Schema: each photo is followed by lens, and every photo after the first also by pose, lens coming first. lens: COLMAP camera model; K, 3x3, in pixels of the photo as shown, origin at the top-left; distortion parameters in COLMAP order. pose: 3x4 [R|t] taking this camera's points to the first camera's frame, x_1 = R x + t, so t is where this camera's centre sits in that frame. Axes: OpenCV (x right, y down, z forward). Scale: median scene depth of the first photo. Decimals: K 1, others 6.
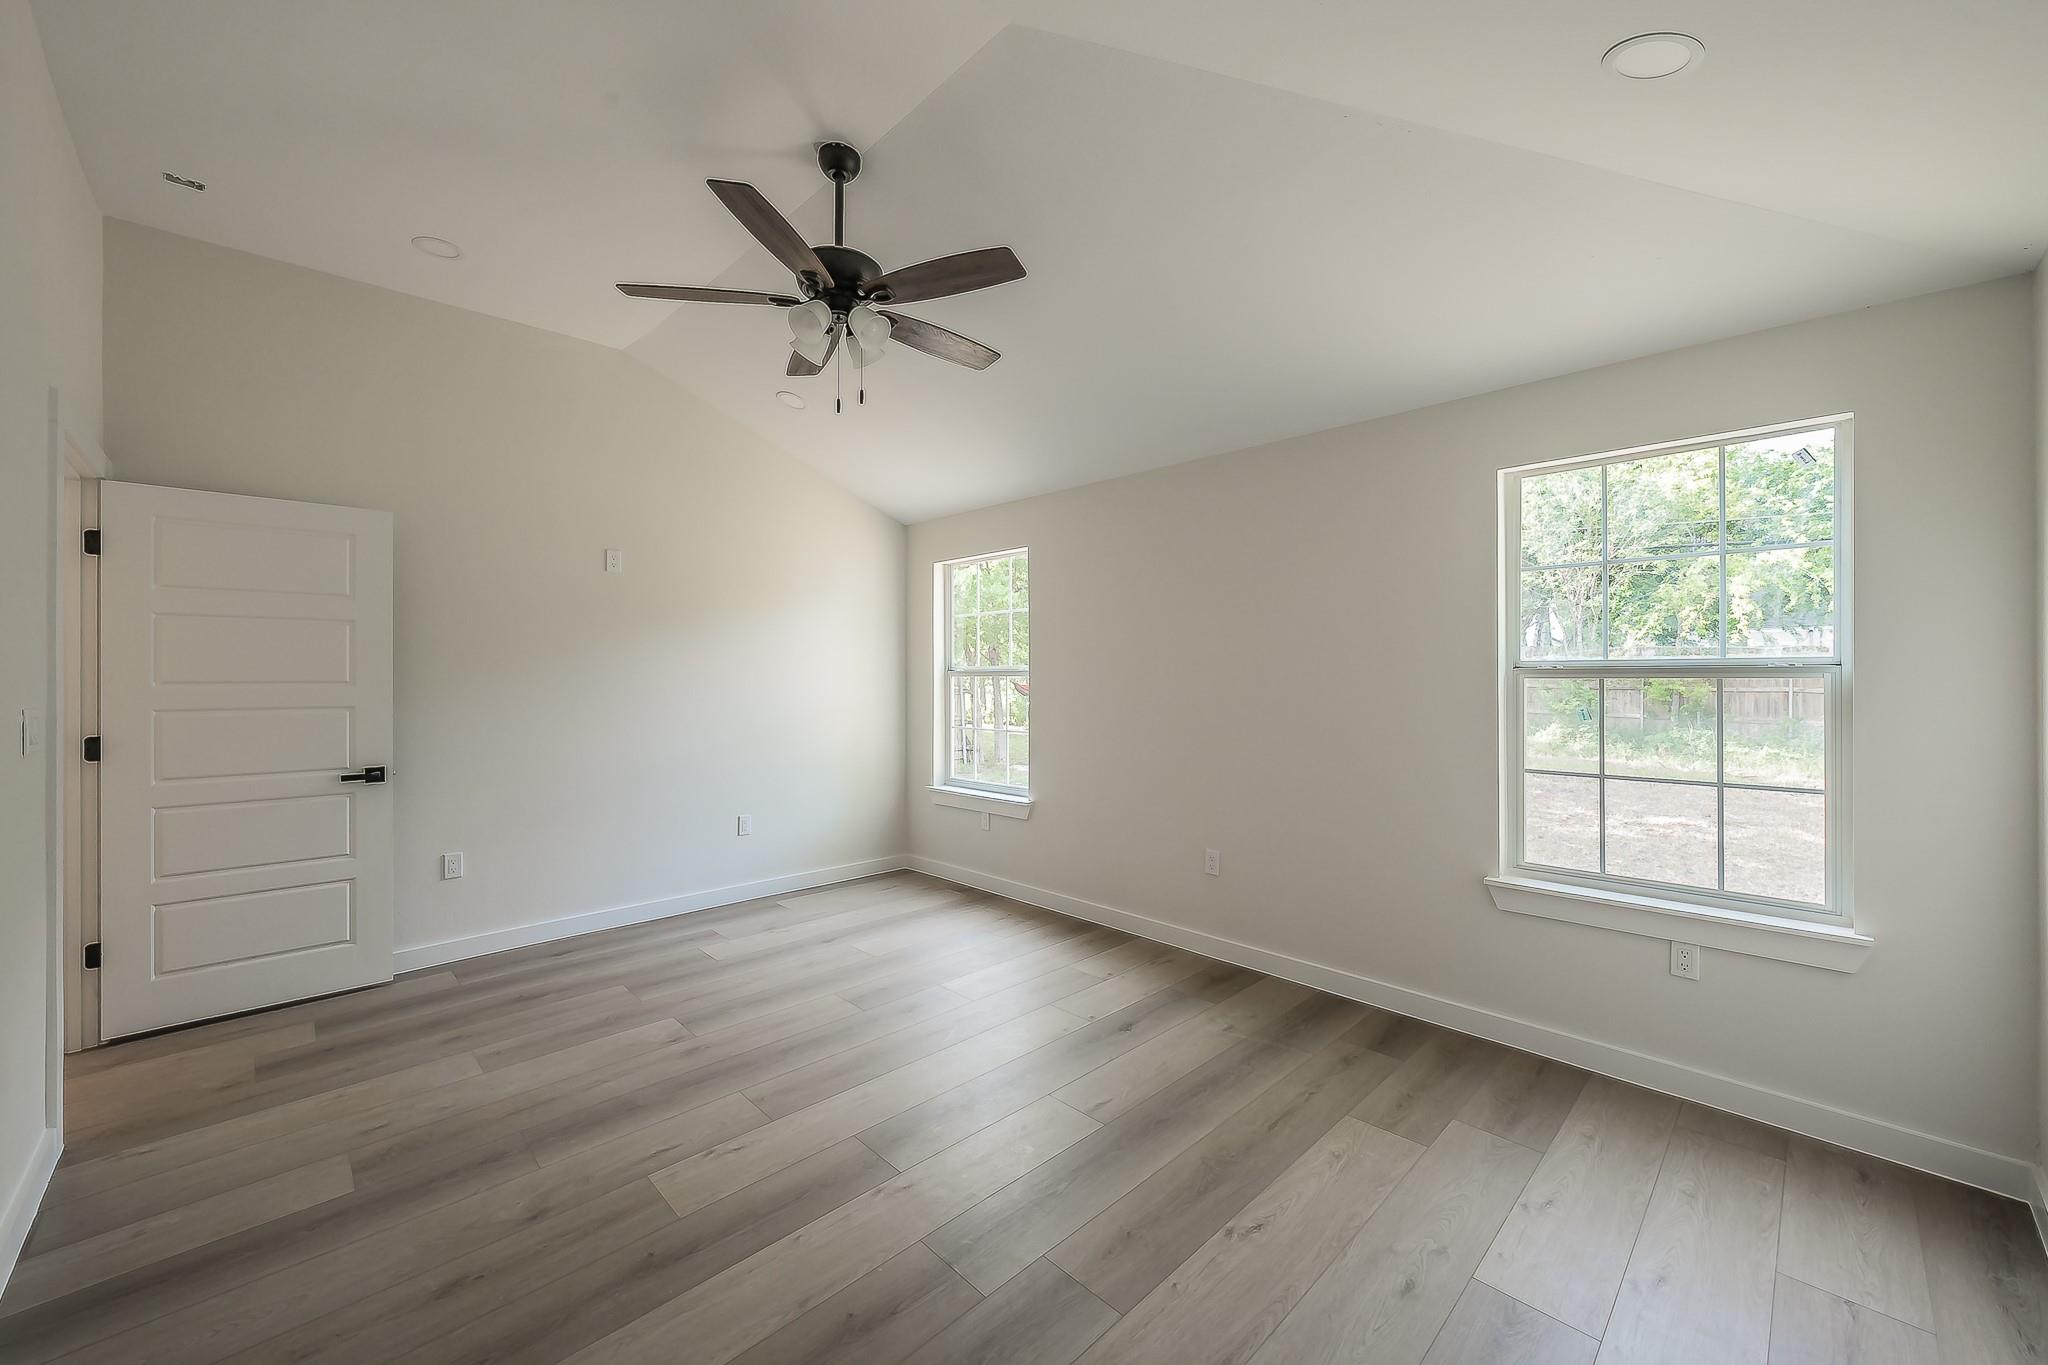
lens RADIAL K [[794.1, 0, 1012.3], [0, 794.1, 680.3], [0, 0, 1]] dist [0.001760, -0.000402]
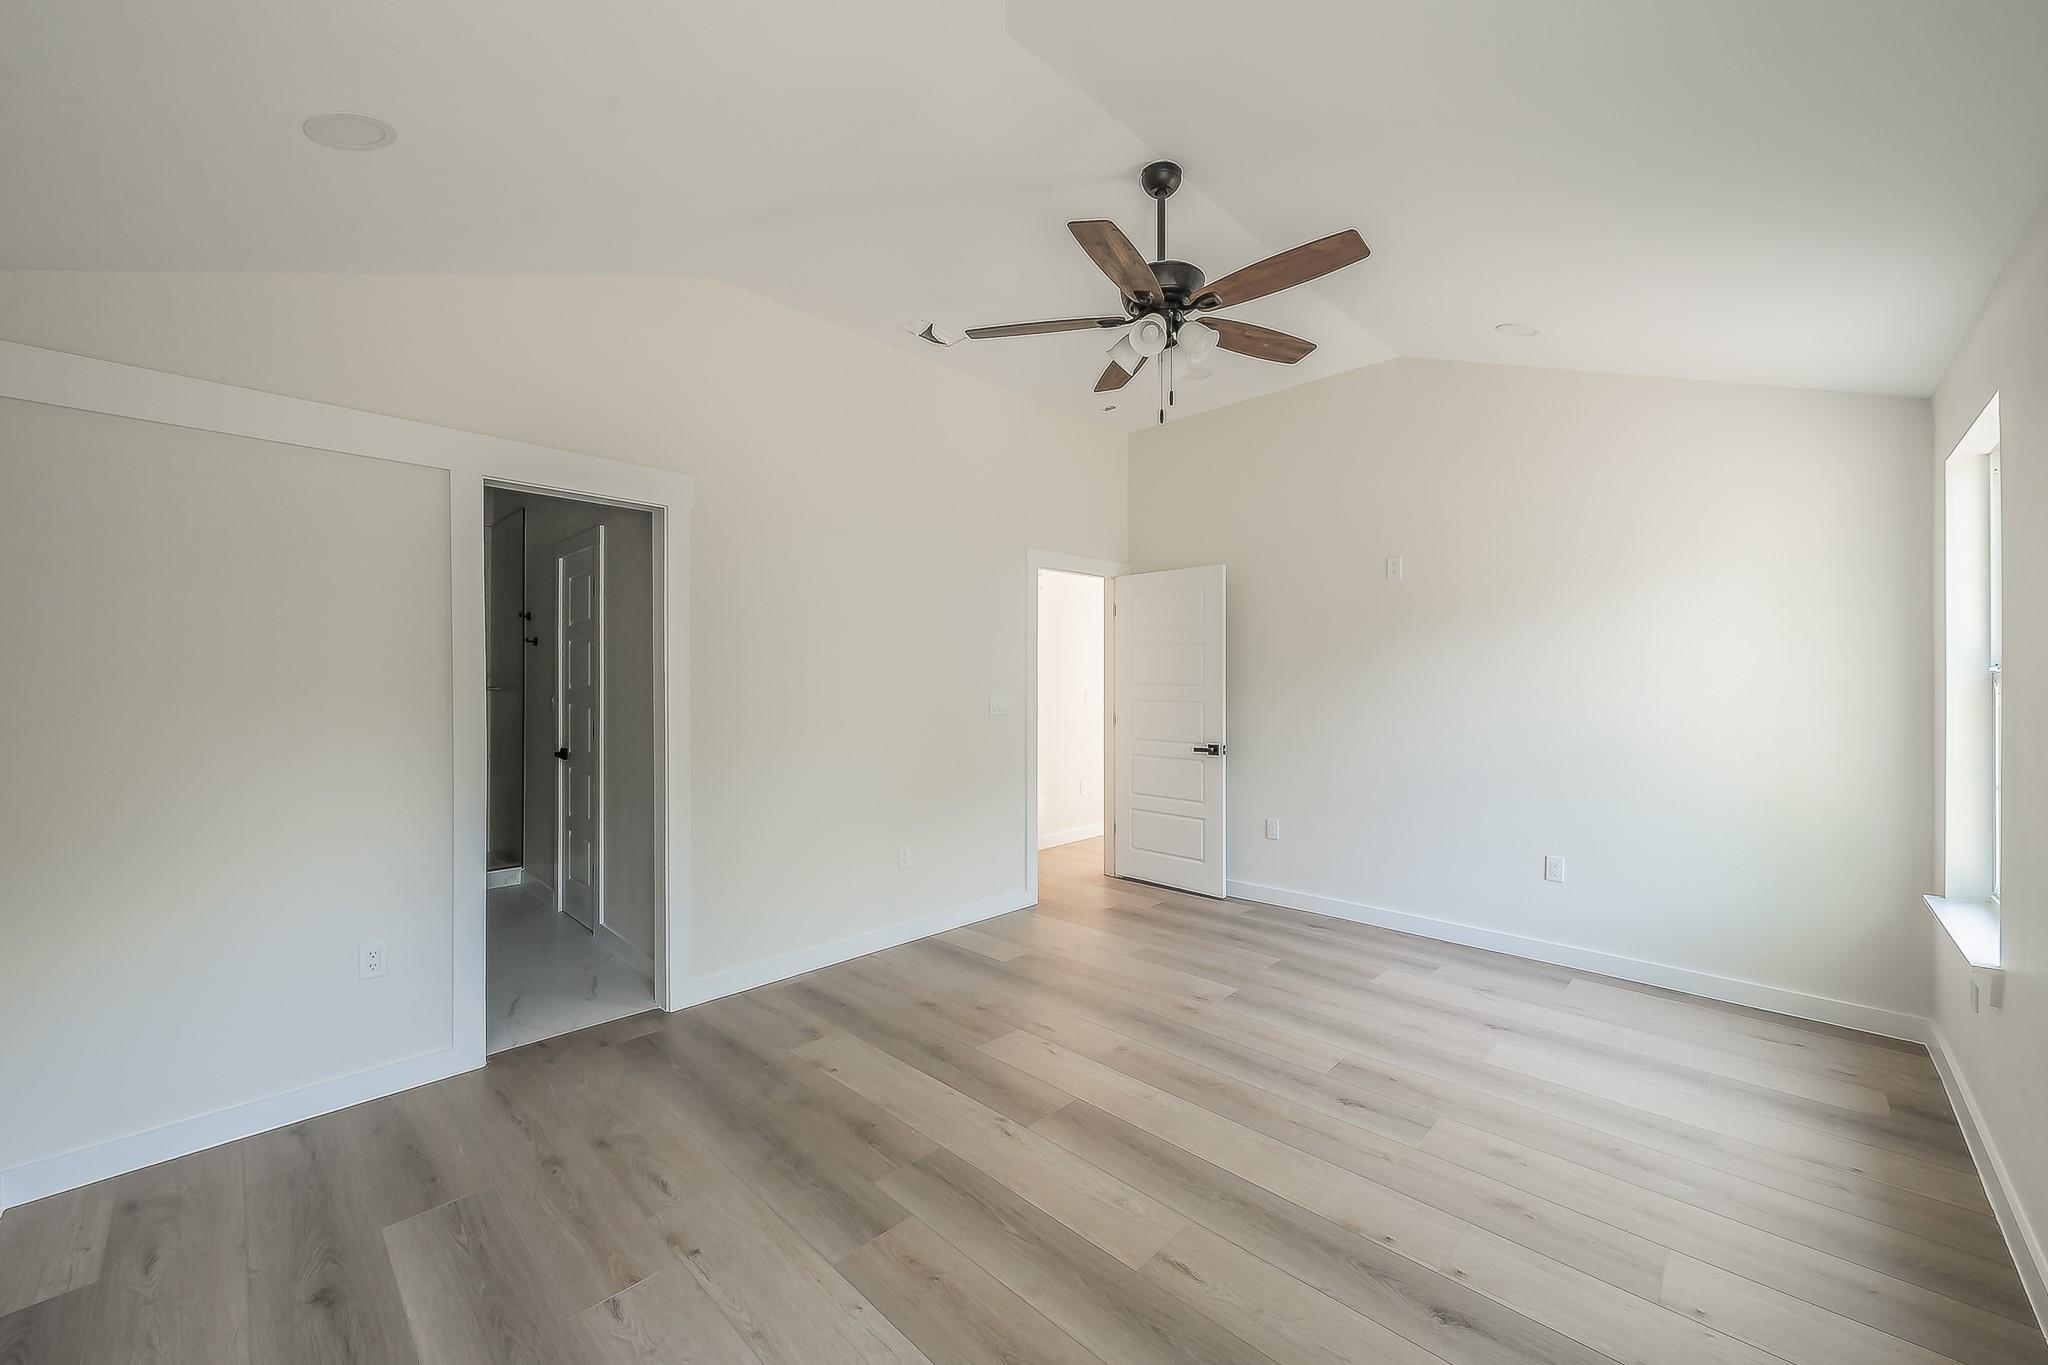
lens RADIAL K [[794.1, 0, 1017.8], [0, 794.1, 677.3], [0, 0, 1]] dist [0.001760, -0.000402]
pose [[0.015981, -0.006233, -0.999853, 0.628172], [-0.006056, 0.999962, -0.006331, -0.001011], [0.999854, 0.006157, 0.015943, 0.624660]]
